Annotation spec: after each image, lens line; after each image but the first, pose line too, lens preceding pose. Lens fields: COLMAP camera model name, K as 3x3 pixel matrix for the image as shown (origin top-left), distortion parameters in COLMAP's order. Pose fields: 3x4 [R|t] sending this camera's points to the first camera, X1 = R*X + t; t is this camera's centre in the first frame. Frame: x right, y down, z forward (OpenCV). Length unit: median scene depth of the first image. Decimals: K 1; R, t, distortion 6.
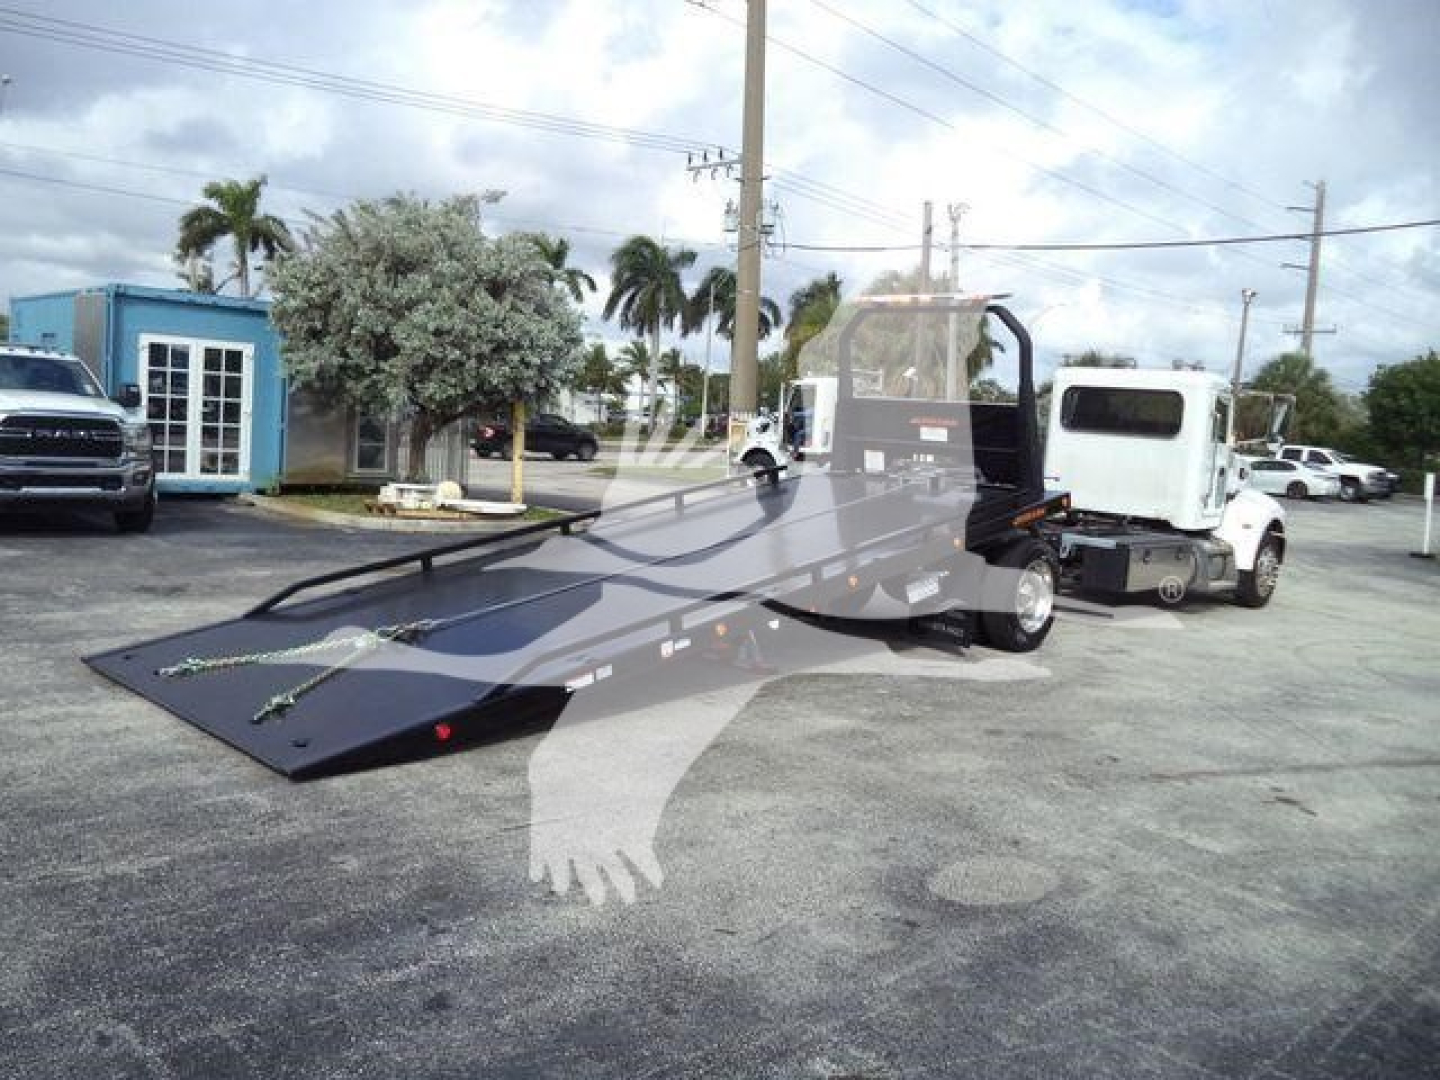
lens RADIAL K [[1175.6, 0, 721.3], [0, 1175.6, 564.2], [0, 0, 1]] dist [-0.044238, 0.017040]
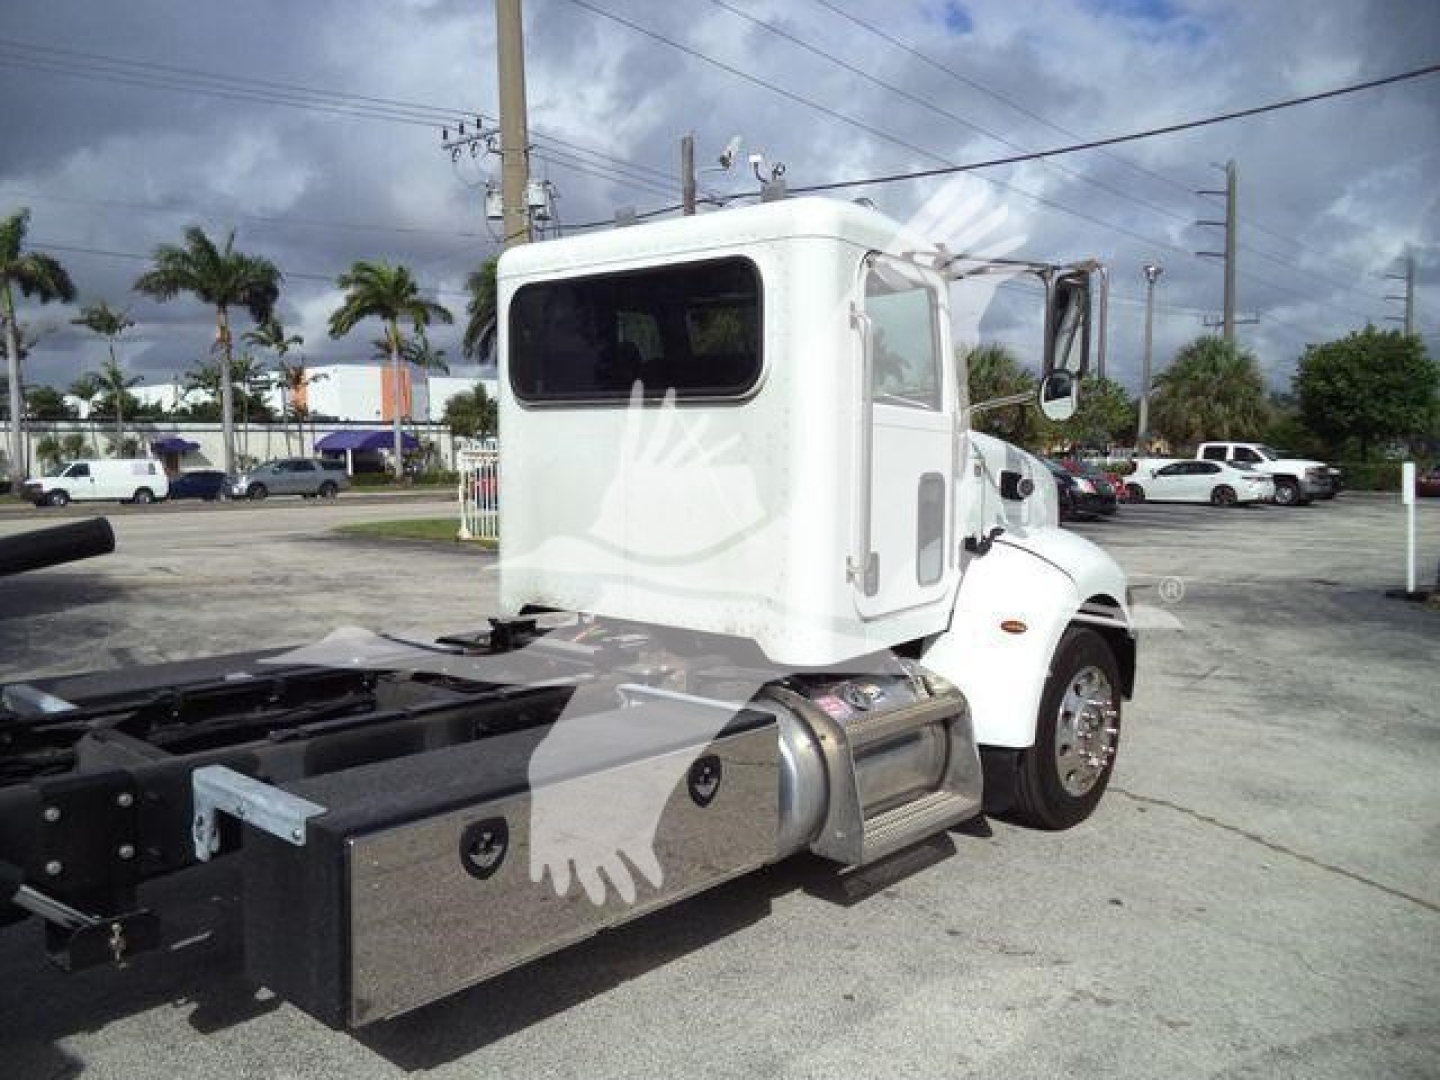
lens RADIAL K [[1172.8, 0, 721.9], [0, 1172.8, 568.9], [0, 0, 1]] dist [-0.022640, -0.004259]
pose [[0.996999, -0.065860, 0.040684, 0.106529], [0.066953, 0.997414, -0.026110, -0.014640], [-0.038860, 0.028756, 0.998831, 0.194942]]
